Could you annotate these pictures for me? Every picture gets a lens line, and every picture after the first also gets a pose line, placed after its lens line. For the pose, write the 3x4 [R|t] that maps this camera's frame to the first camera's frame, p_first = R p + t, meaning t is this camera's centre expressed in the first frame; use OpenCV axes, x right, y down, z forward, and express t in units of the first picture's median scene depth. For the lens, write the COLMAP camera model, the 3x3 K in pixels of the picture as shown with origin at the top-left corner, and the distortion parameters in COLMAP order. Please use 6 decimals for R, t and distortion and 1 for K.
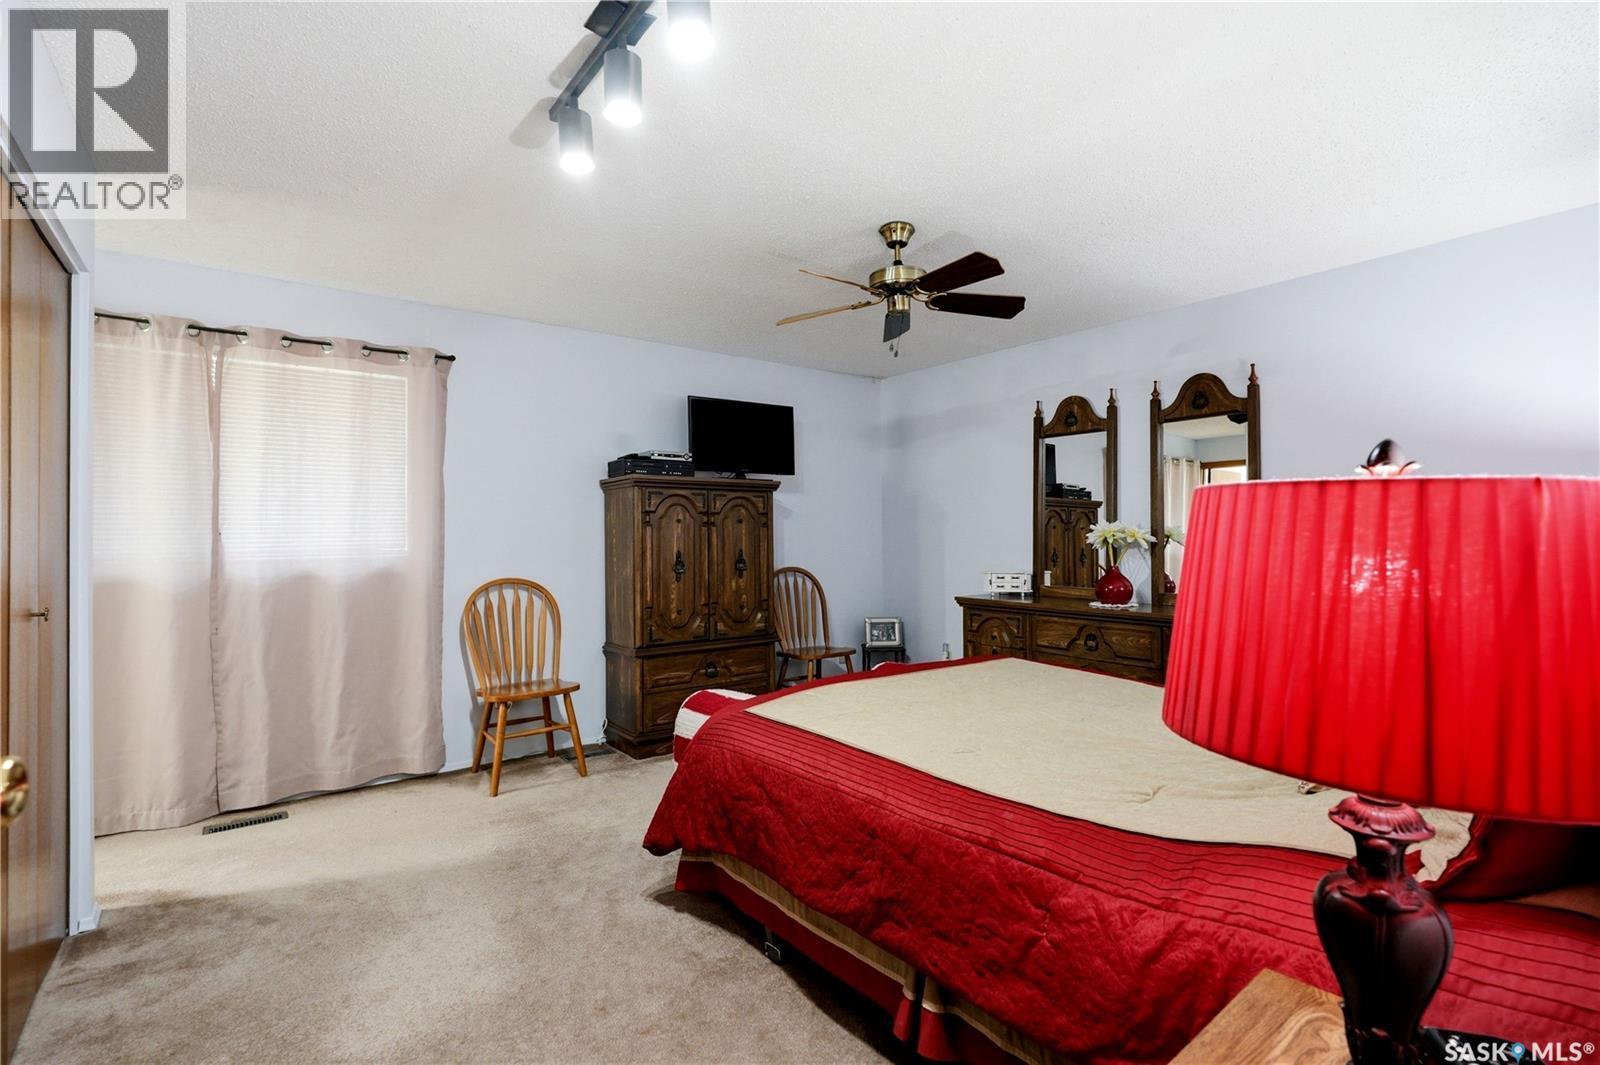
lens RADIAL K [[722.4, 0, 805.2], [0, 722.4, 524.2], [0, 0, 1]] dist [-0.002297, -0.000020]
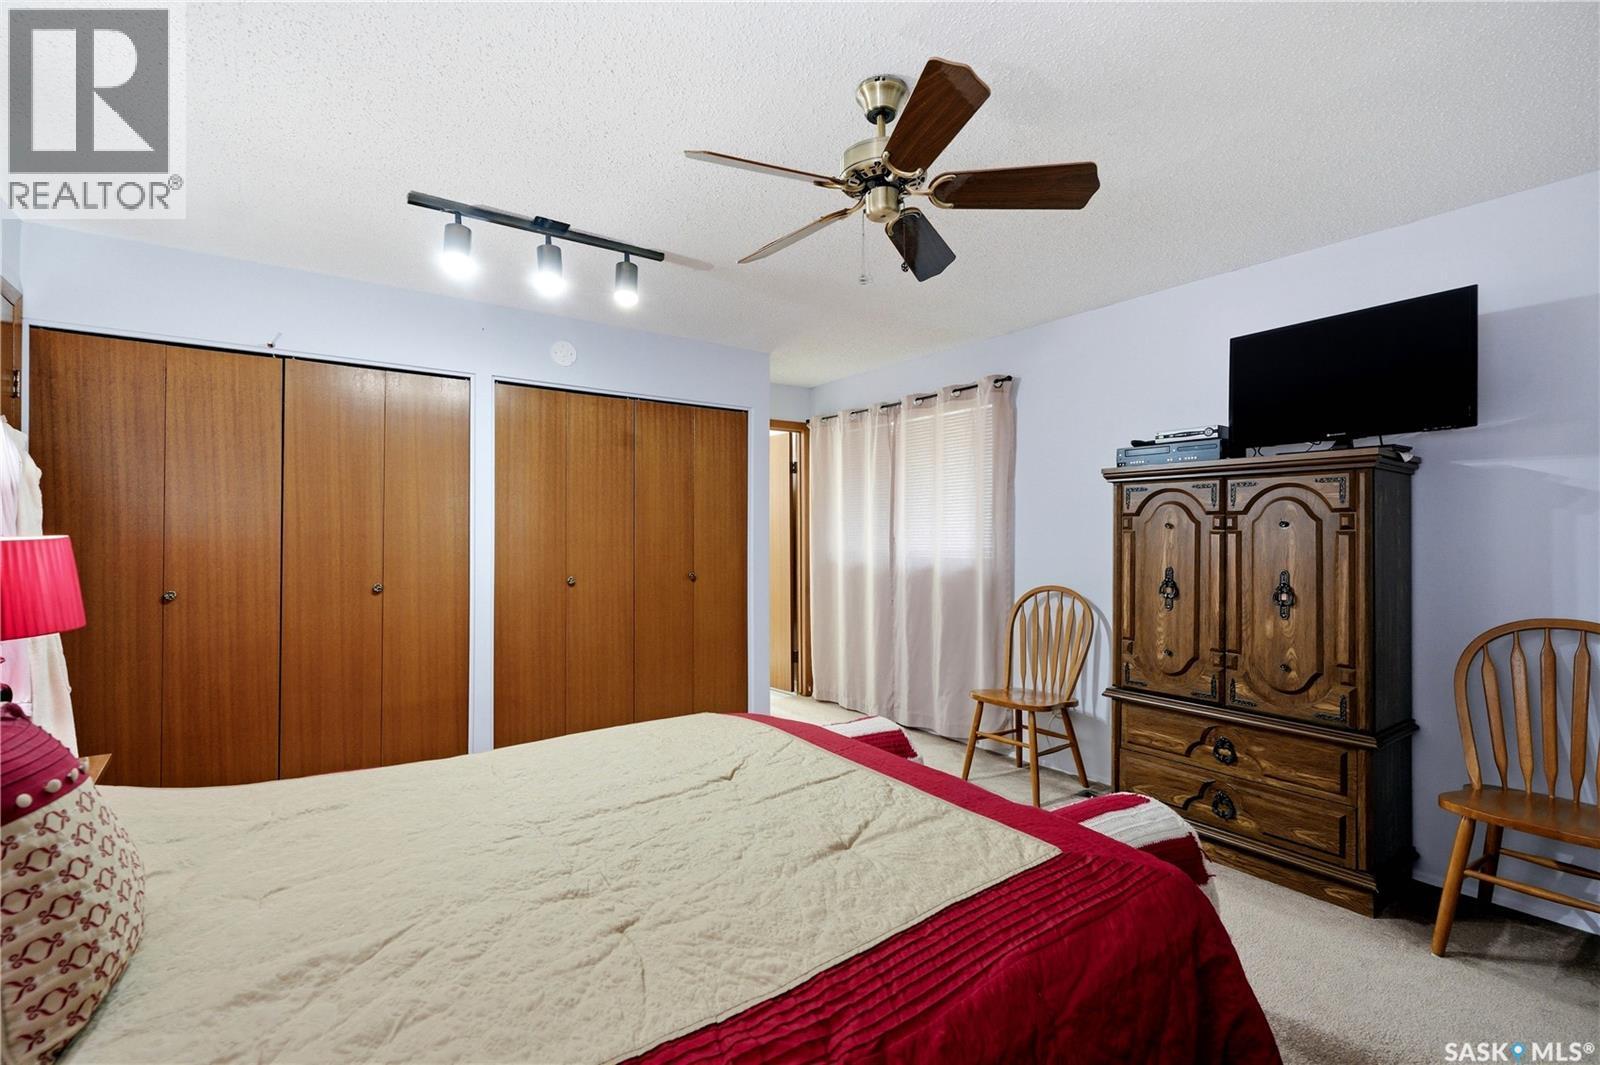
lens RADIAL K [[722.4, 0, 805.2], [0, 722.4, 524.2], [0, 0, 1]] dist [-0.002297, -0.000020]
pose [[-0.028748, -0.010340, -0.999533, 0.552567], [0.005753, 0.999928, -0.010509, 0.000049], [0.999570, -0.006052, -0.028687, 0.658447]]
